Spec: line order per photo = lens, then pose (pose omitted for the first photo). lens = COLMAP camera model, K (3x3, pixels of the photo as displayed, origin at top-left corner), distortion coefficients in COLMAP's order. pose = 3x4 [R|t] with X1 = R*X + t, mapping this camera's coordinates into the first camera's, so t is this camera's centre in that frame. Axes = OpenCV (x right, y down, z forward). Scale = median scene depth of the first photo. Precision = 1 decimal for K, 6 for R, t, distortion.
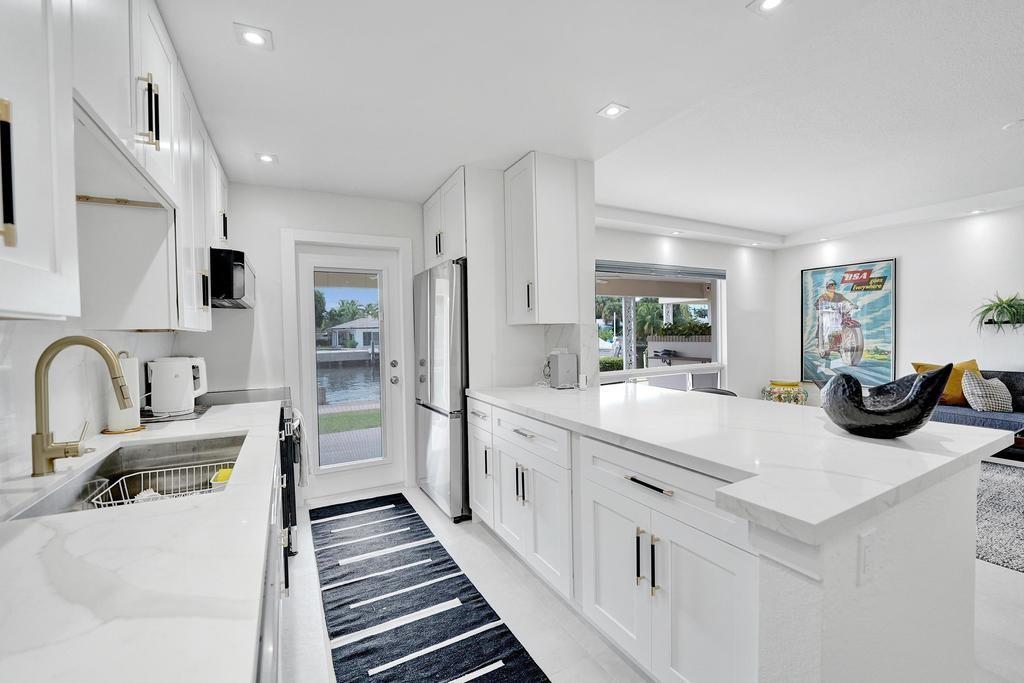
lens RADIAL K [[421.9, 0, 532.9], [0, 421.9, 342.4], [0, 0, 1]] dist [-0.002469, -0.000173]
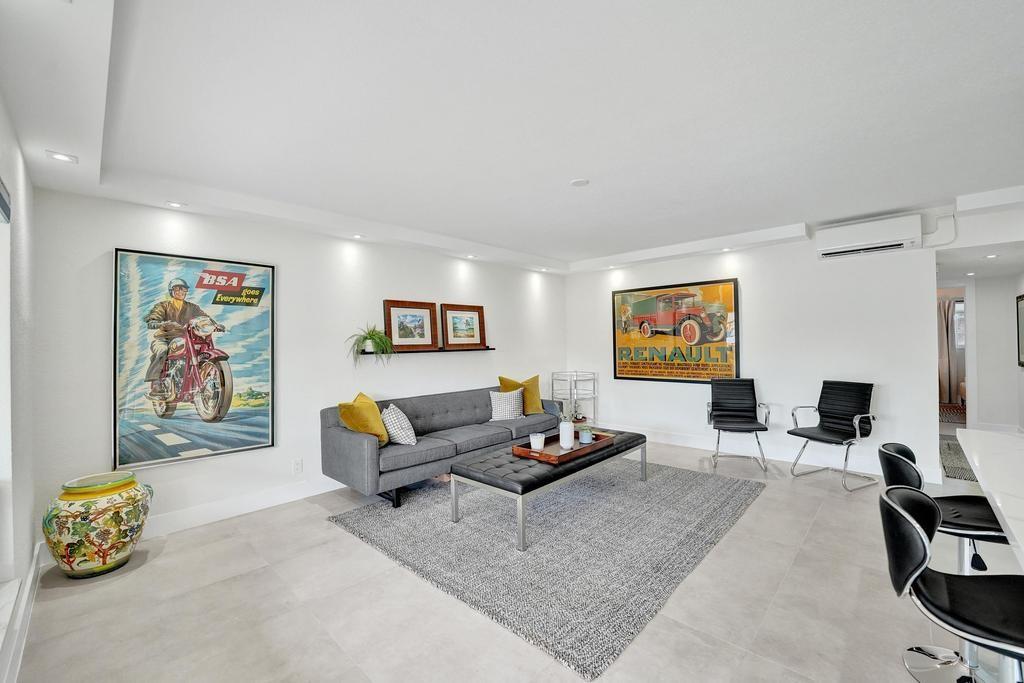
lens RADIAL K [[421.6, 0, 508.9], [0, 421.6, 339.3], [0, 0, 1]] dist [-0.021959, 0.000179]
pose [[-0.271789, 0.035867, 0.961688, 0.042276], [0.045057, 0.998684, -0.024513, -0.032091], [-0.961301, 0.036669, -0.273048, 0.751559]]
